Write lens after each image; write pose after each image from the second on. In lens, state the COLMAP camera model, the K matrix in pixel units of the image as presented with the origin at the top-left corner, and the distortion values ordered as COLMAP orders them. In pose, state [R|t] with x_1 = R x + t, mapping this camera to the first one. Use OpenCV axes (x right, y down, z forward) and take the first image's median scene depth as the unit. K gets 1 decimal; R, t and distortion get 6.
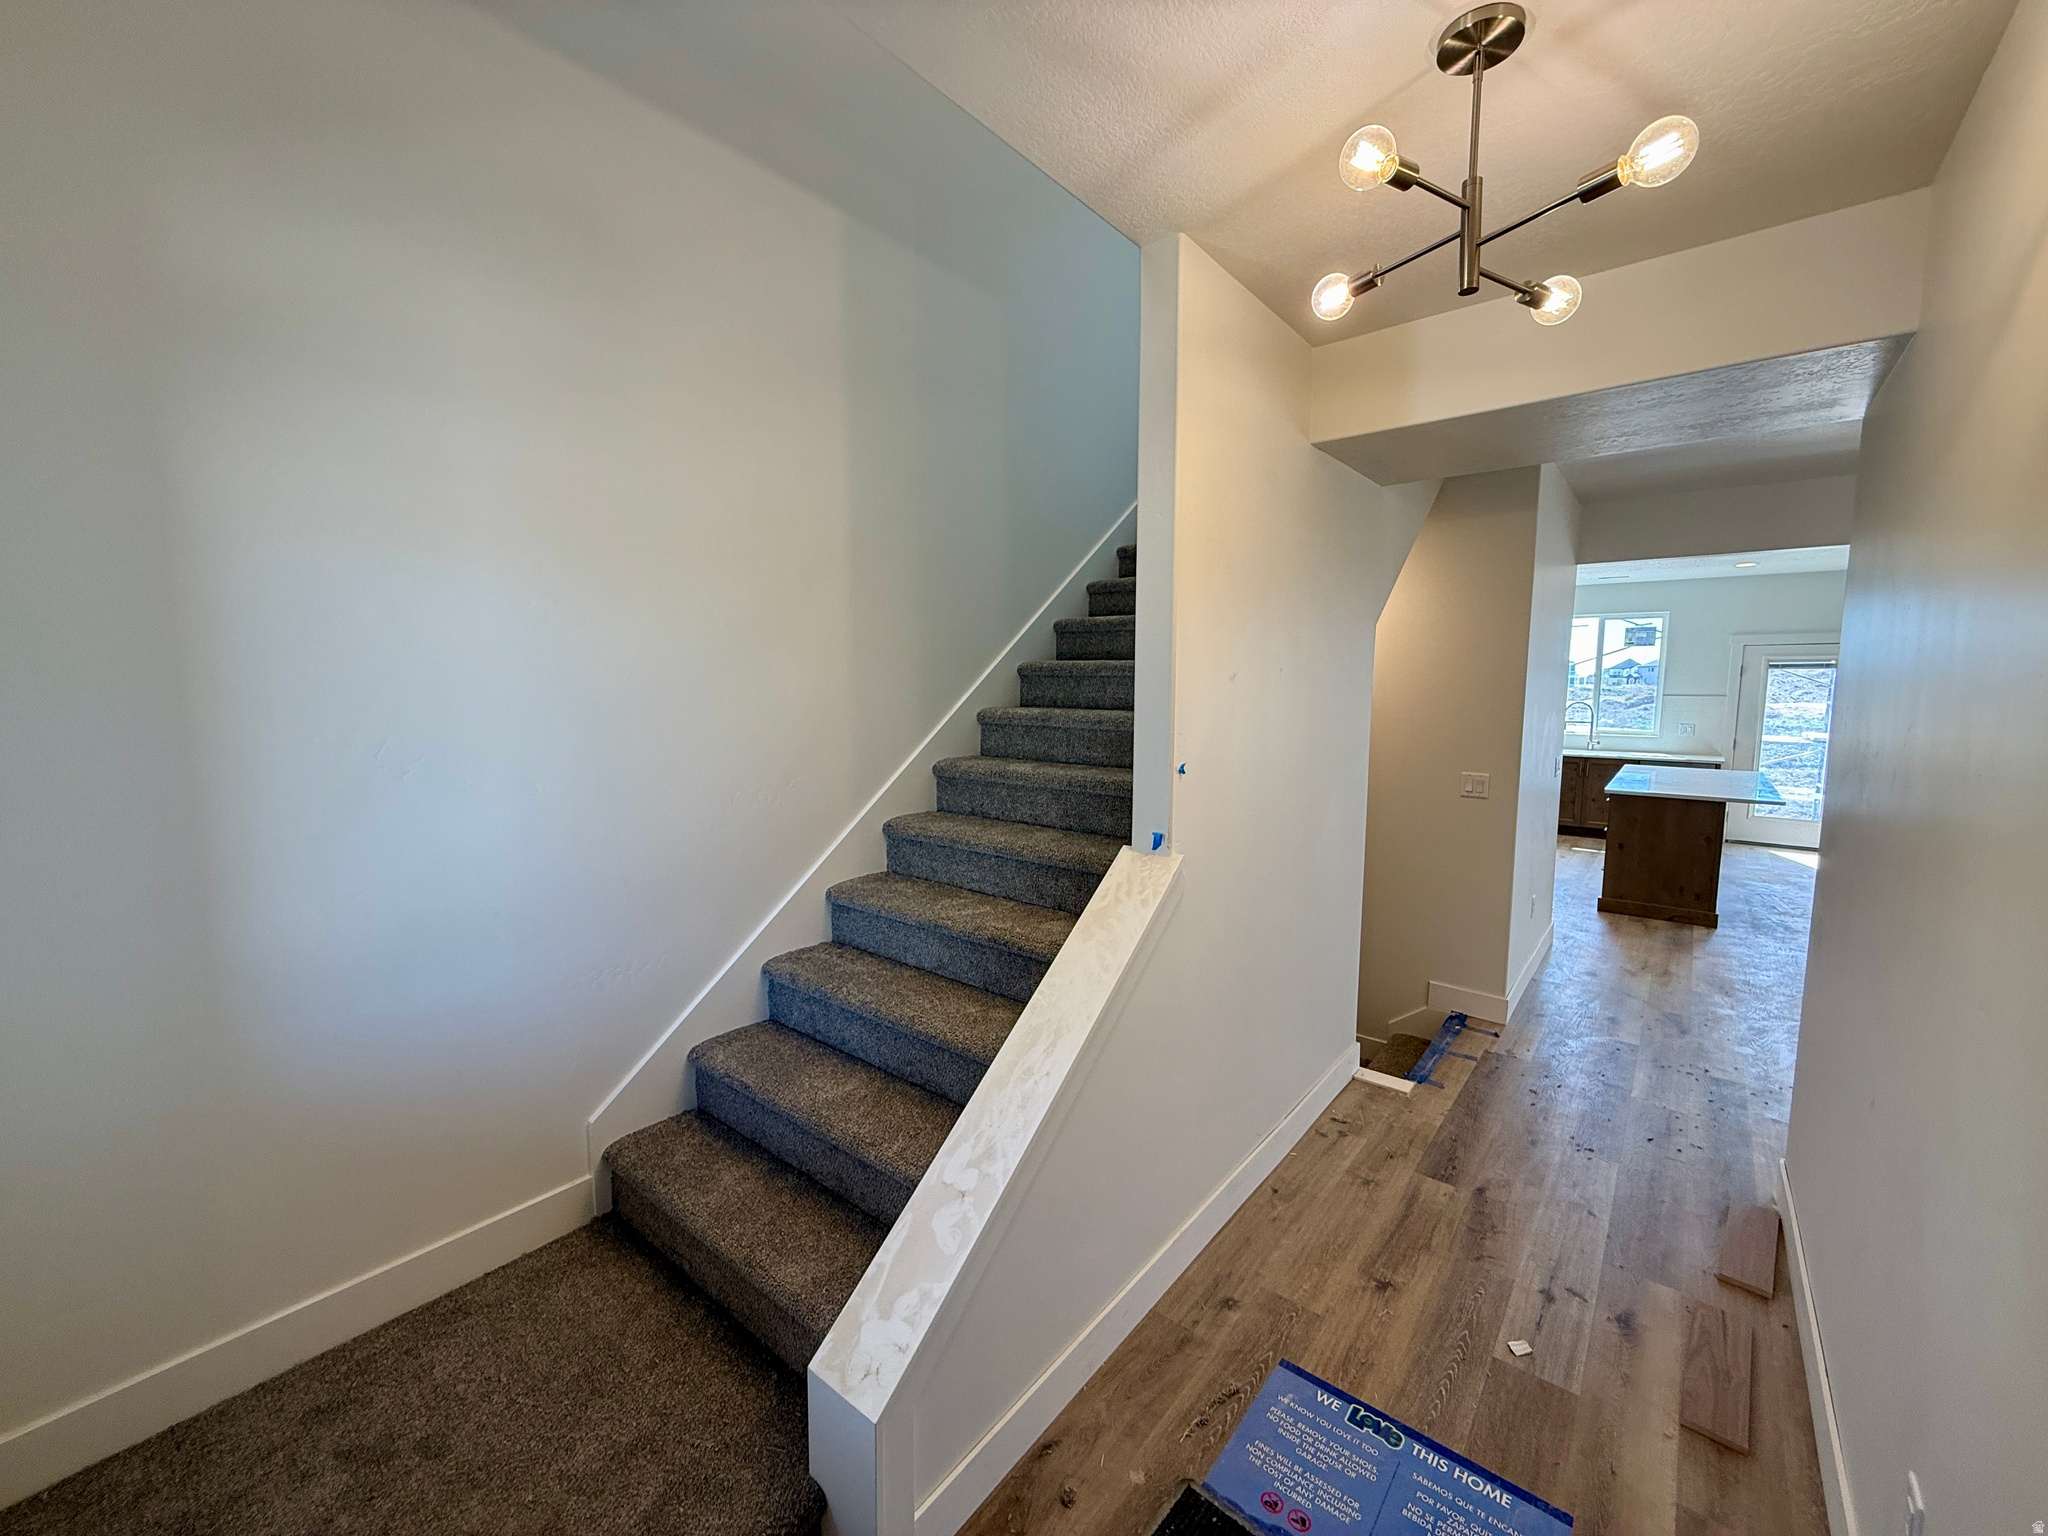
lens RADIAL K [[813.8, 0, 1022.3], [0, 813.8, 767.5], [0, 0, 1]] dist [0.000038, -0.000278]
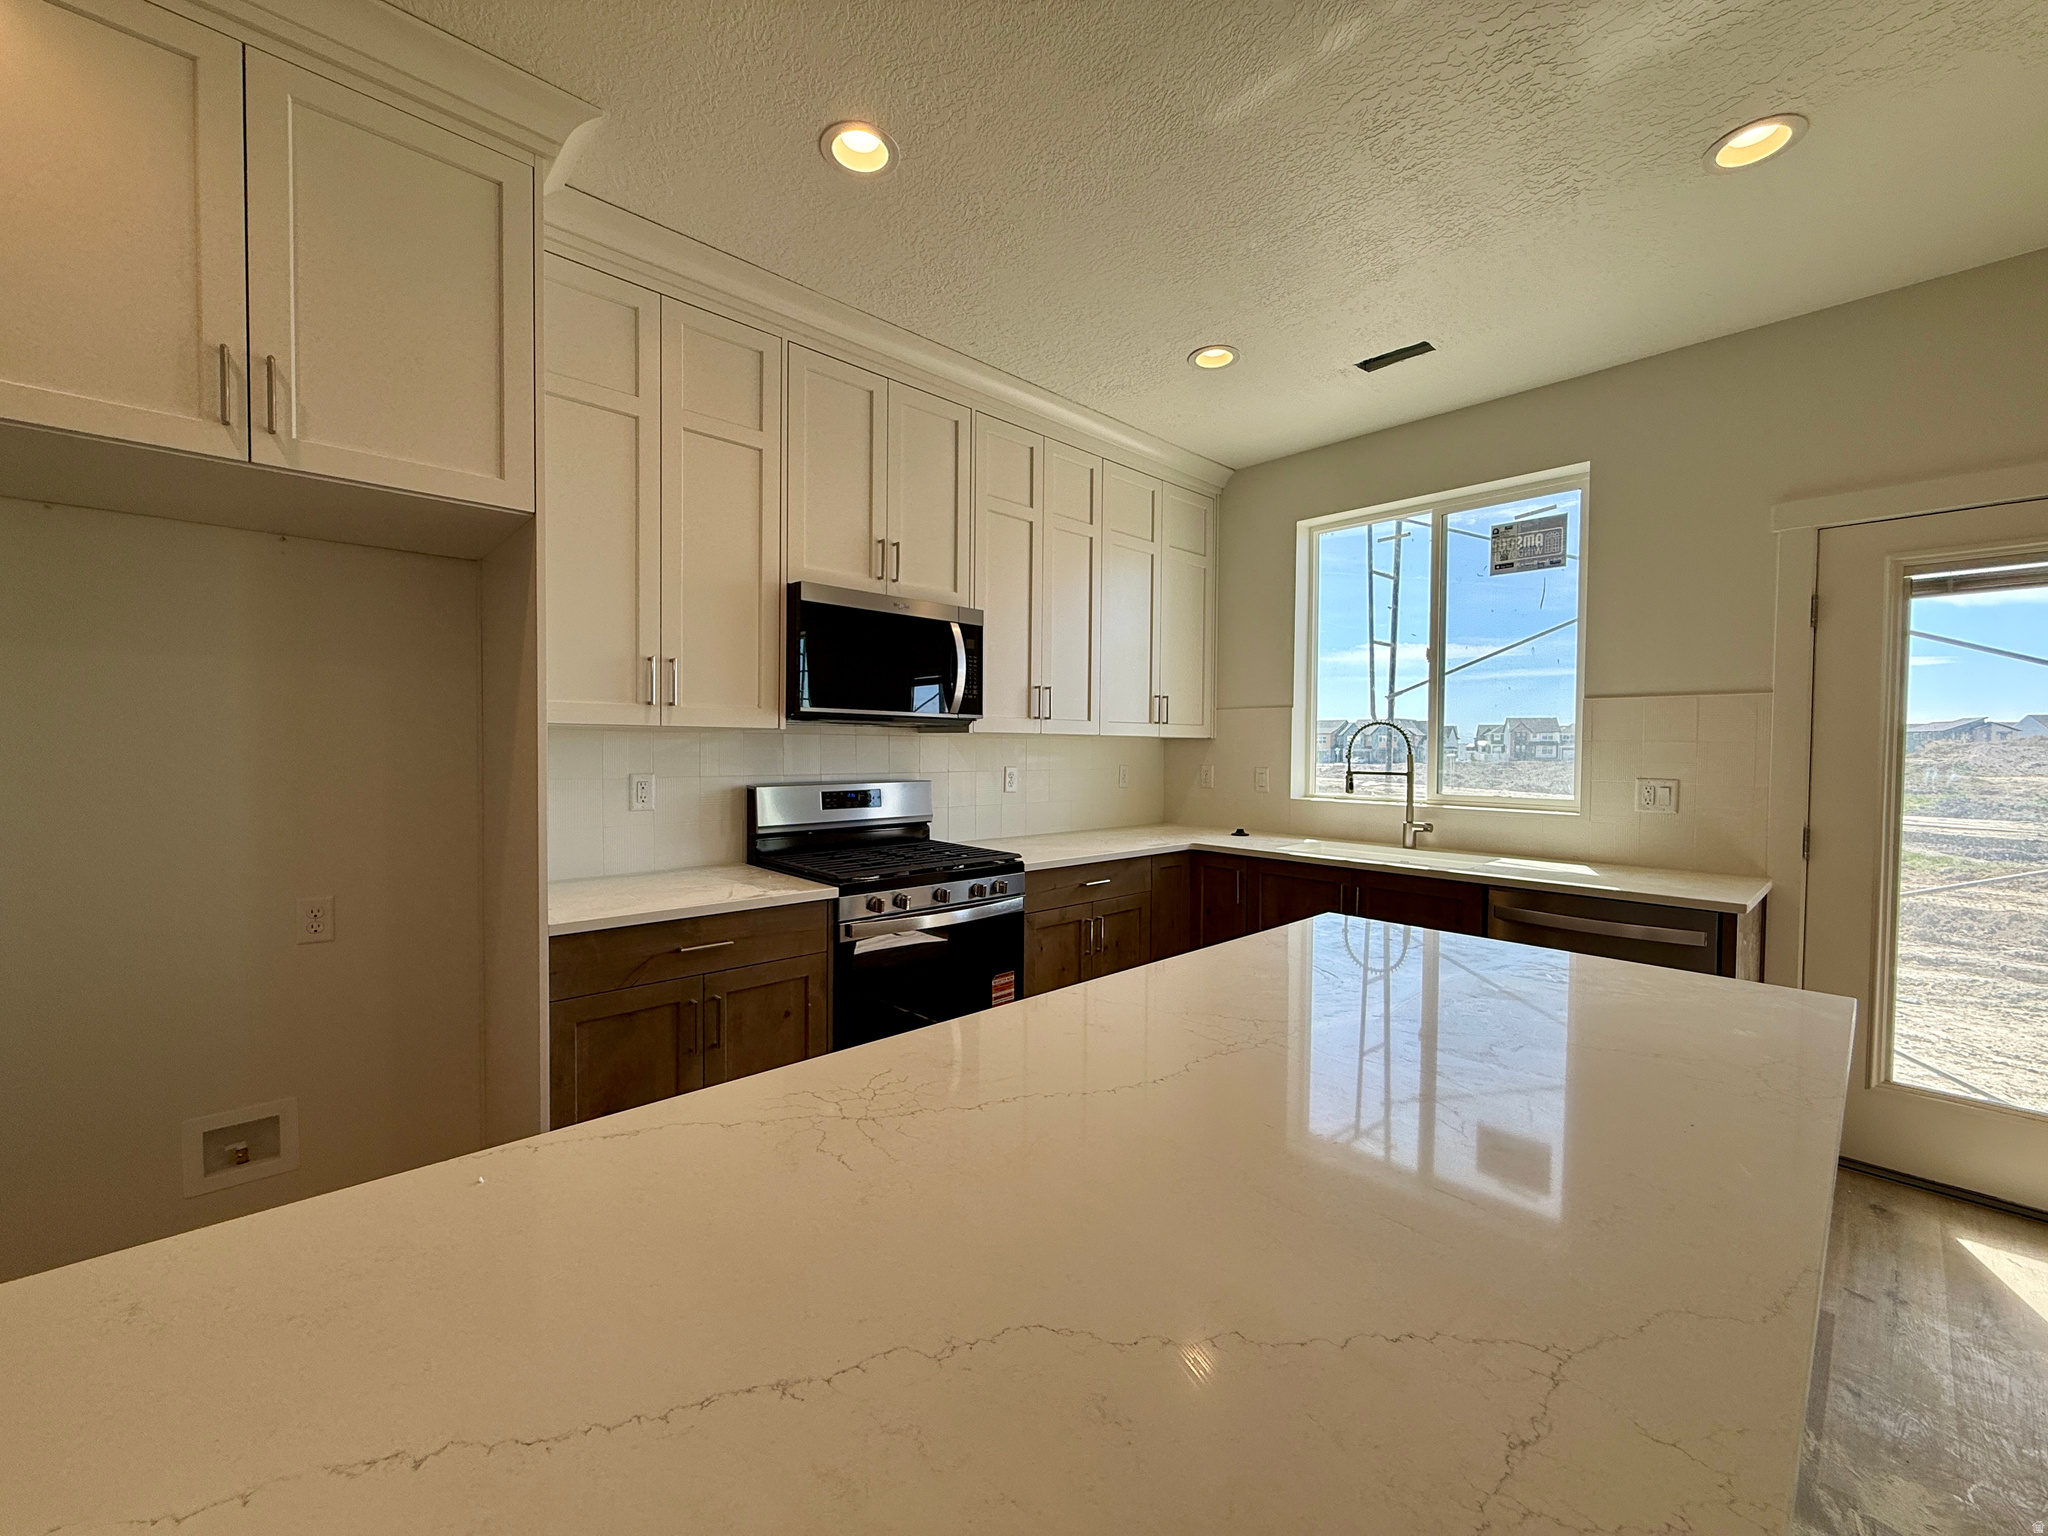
lens RADIAL K [[813.8, 0, 1013.8], [0, 813.8, 769.2], [0, 0, 1]] dist [0.000038, -0.000278]
pose [[0.990897, 0.008653, -0.134346, 0.572979], [-0.019535, 0.996612, -0.079897, -0.022875], [0.133199, 0.081794, 0.987708, 0.602508]]
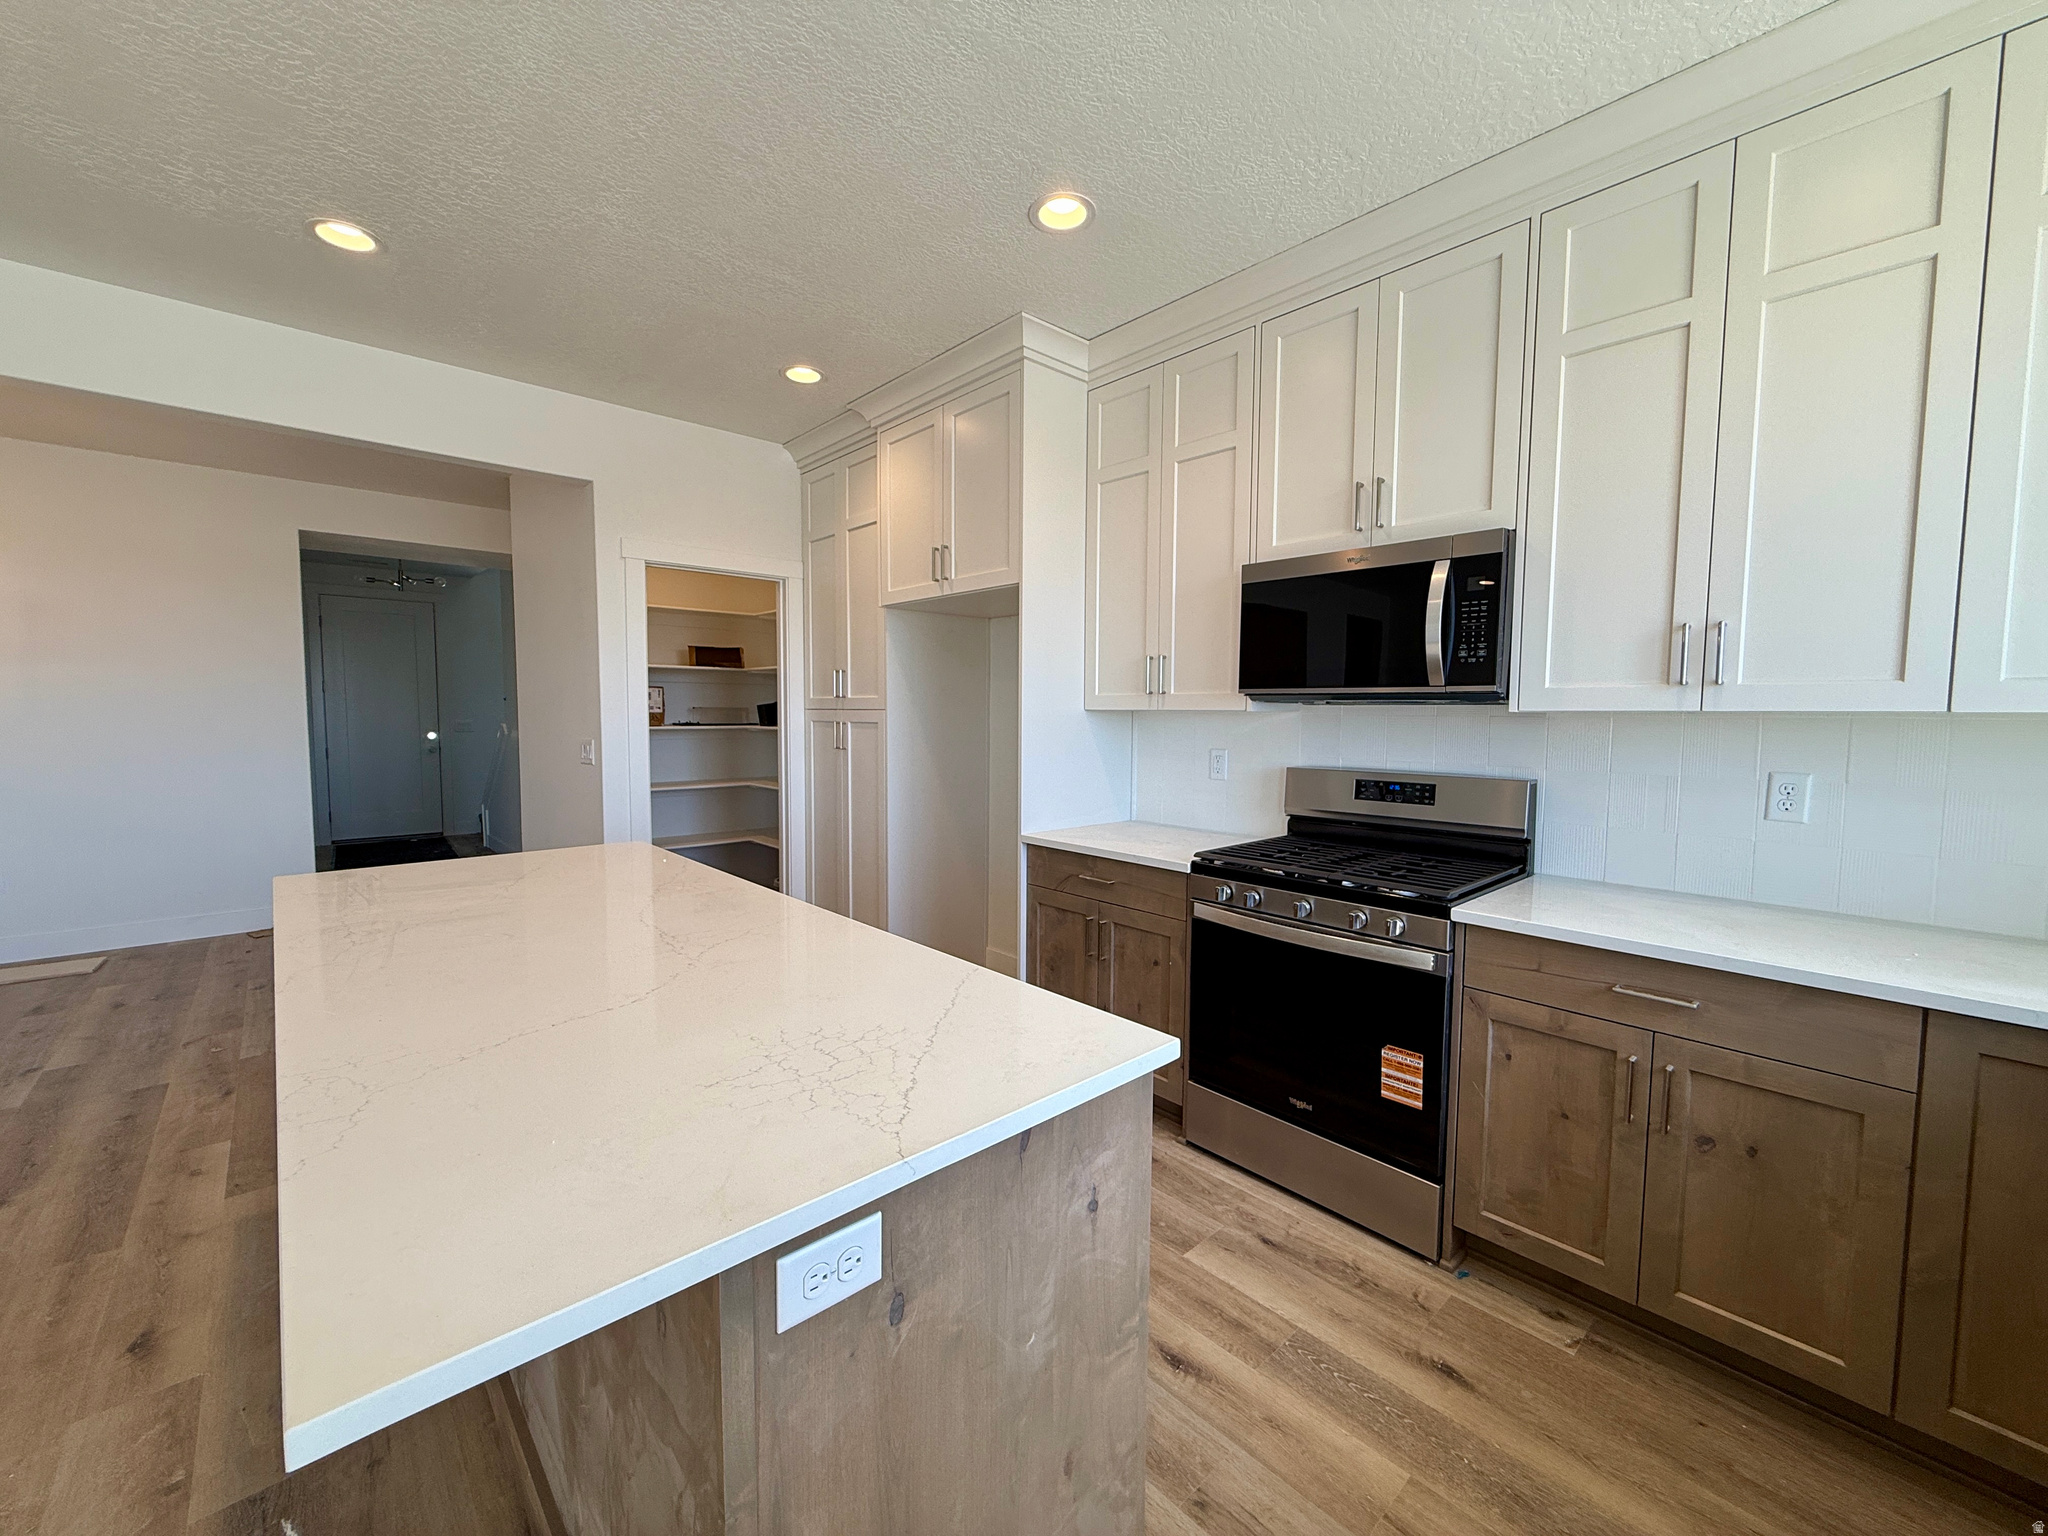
lens RADIAL K [[813.8, 0, 1014.1], [0, 813.8, 767.0], [0, 0, 1]] dist [0.000038, -0.000278]
pose [[-0.144109, 0.065281, -0.987406, 0.763889], [-0.112968, 0.990213, 0.081954, -0.053604], [0.983092, 0.123355, -0.135324, 0.838255]]
